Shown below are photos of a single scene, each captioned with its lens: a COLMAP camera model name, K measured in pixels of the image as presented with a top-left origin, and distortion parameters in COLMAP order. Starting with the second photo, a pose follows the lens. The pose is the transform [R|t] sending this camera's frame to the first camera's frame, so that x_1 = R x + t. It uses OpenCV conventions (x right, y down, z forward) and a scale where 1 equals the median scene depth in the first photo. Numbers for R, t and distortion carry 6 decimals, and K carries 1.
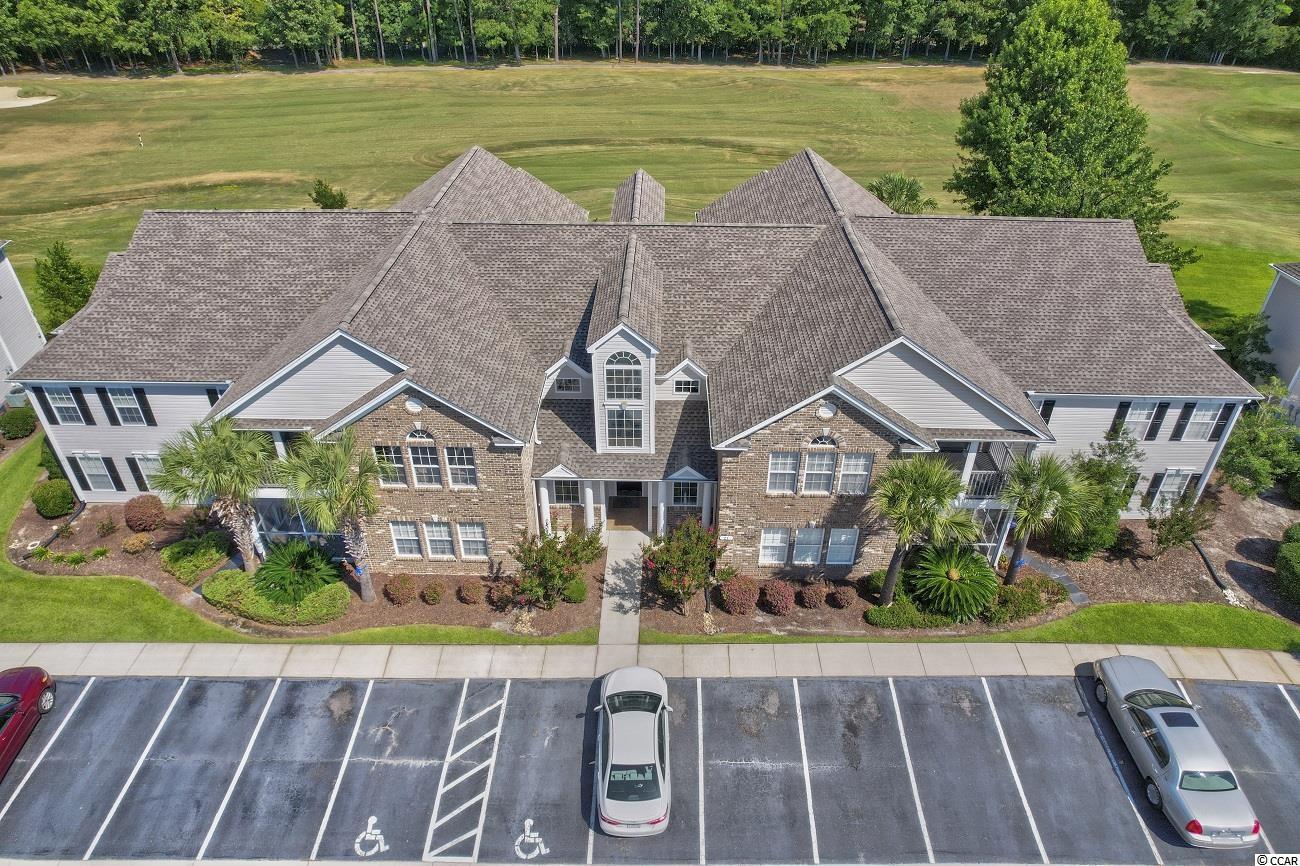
lens RADIAL K [[829.8, 0, 651.1], [0, 829.8, 431.6], [0, 0, 1]] dist [-0.080316, 0.070286]
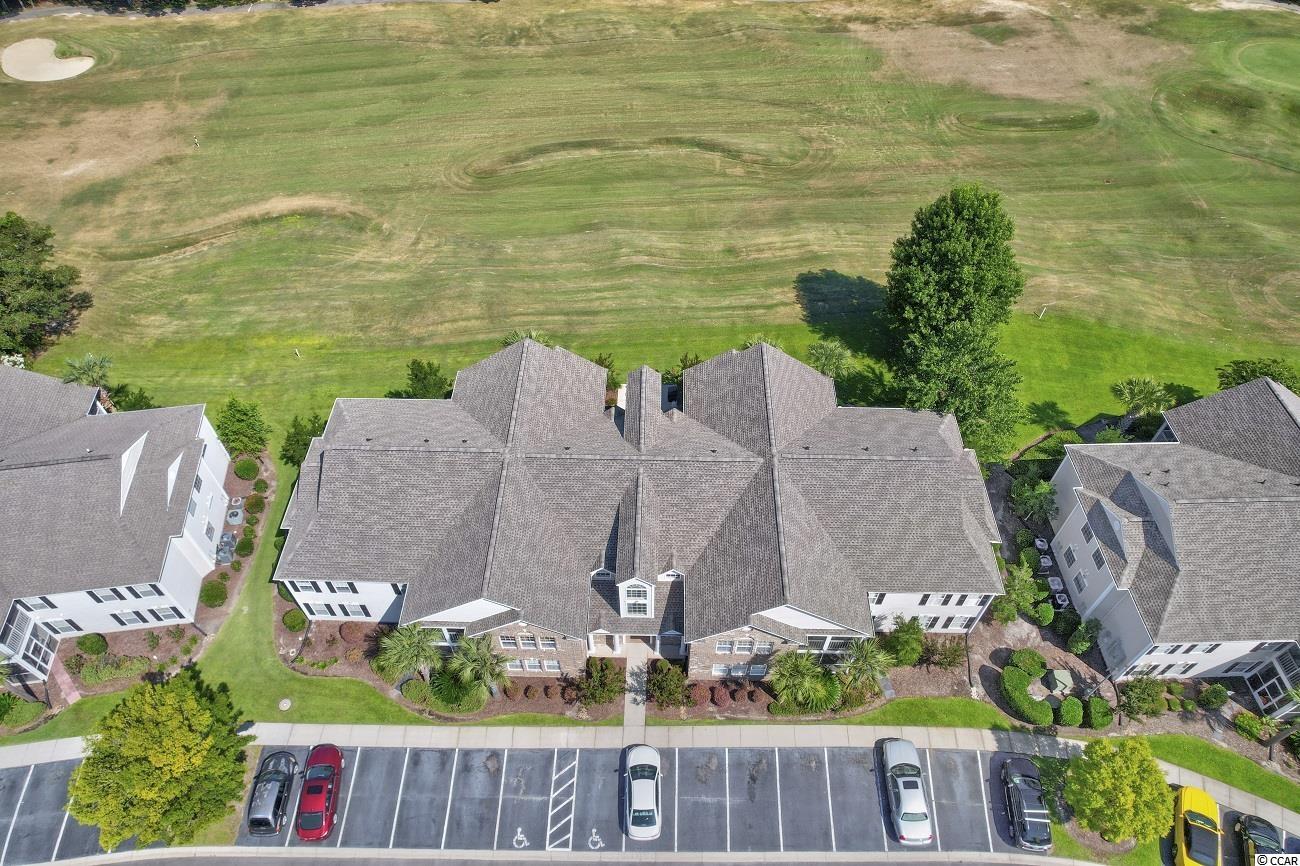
lens RADIAL K [[829.8, 0, 651.6], [0, 829.8, 430.8], [0, 0, 1]] dist [-0.080316, 0.070286]
pose [[0.999994, 0.000674, 0.003473, -0.007379], [-0.001612, 0.960691, 0.277614, -0.872747], [-0.003149, -0.277618, 0.960686, -0.588427]]
